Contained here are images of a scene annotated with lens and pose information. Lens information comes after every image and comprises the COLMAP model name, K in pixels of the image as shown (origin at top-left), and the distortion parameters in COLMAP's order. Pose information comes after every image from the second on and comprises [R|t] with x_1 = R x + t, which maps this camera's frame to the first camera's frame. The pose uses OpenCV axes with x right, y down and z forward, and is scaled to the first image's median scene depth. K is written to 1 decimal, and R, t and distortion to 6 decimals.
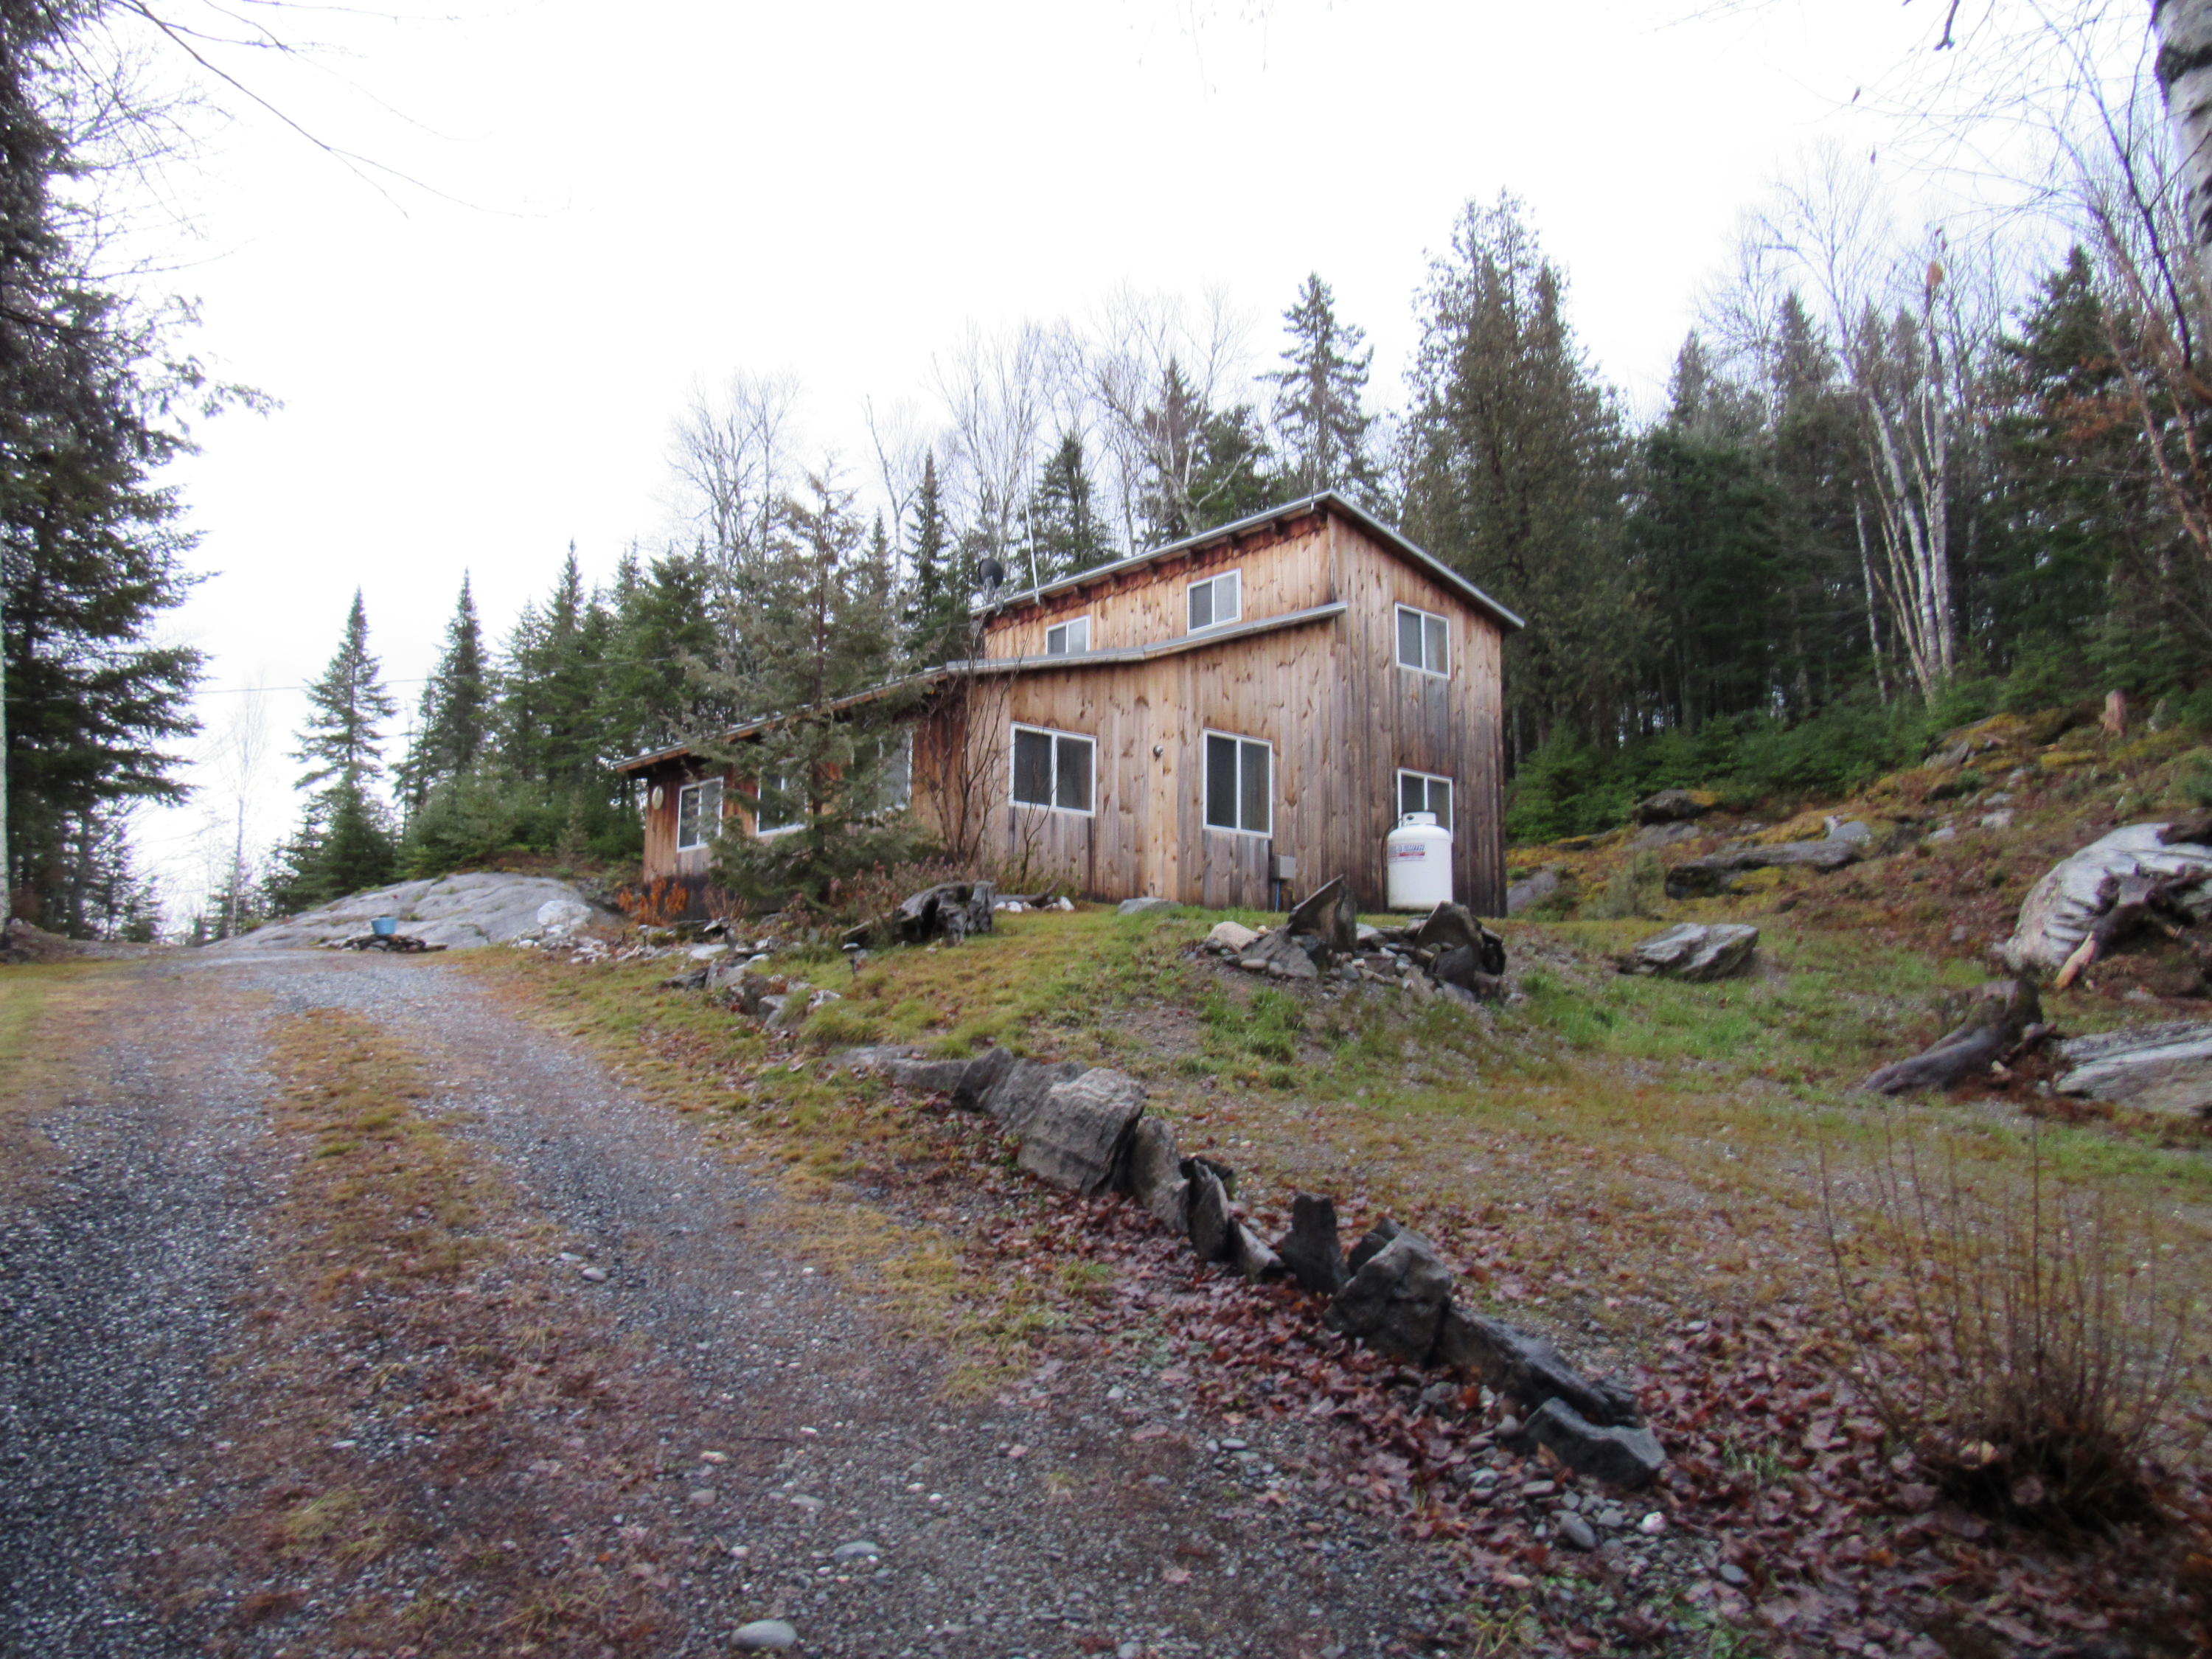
lens RADIAL K [[1612.1, 0, 1109.1], [0, 1612.1, 833.8], [0, 0, 1]] dist [-0.015765, 0.013736]
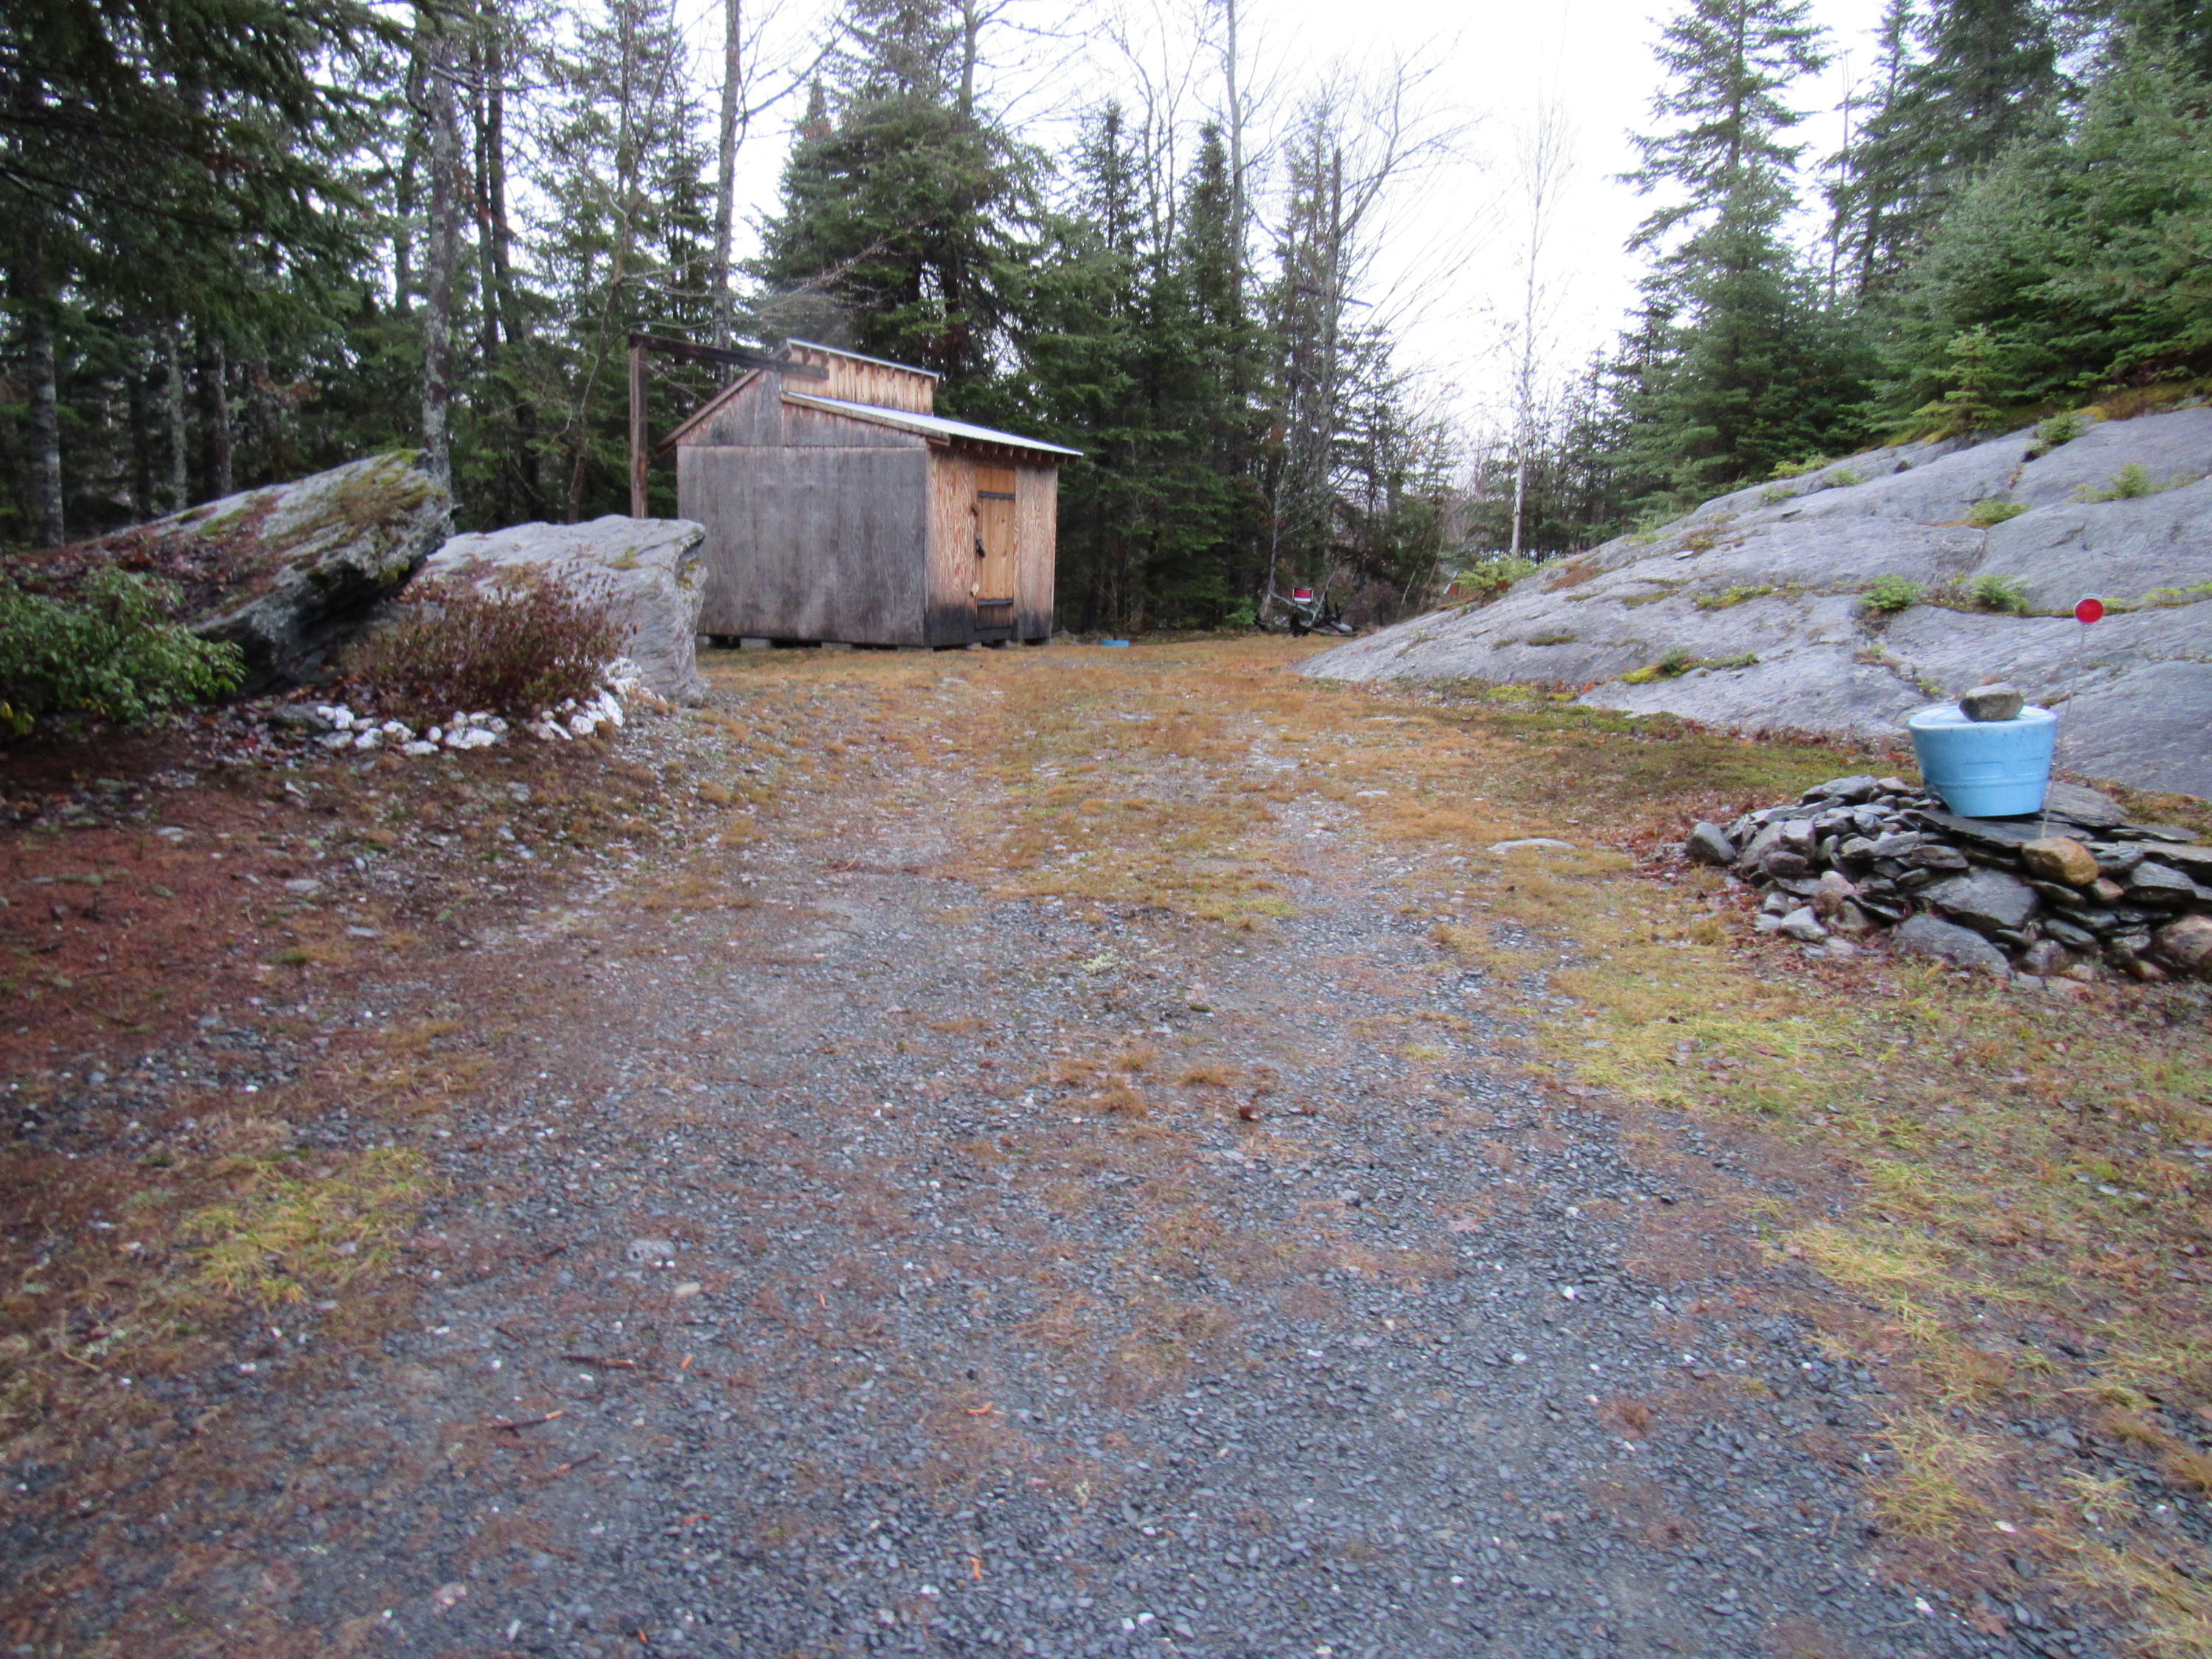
lens RADIAL K [[1612.1, 0, 1106.5], [0, 1612.1, 834.9], [0, 0, 1]] dist [-0.015765, 0.013736]
pose [[0.706018, 0.136194, -0.694974, -0.236997], [0.071845, 0.962497, 0.261607, 0.006384], [0.704540, -0.234629, 0.669756, 0.484895]]
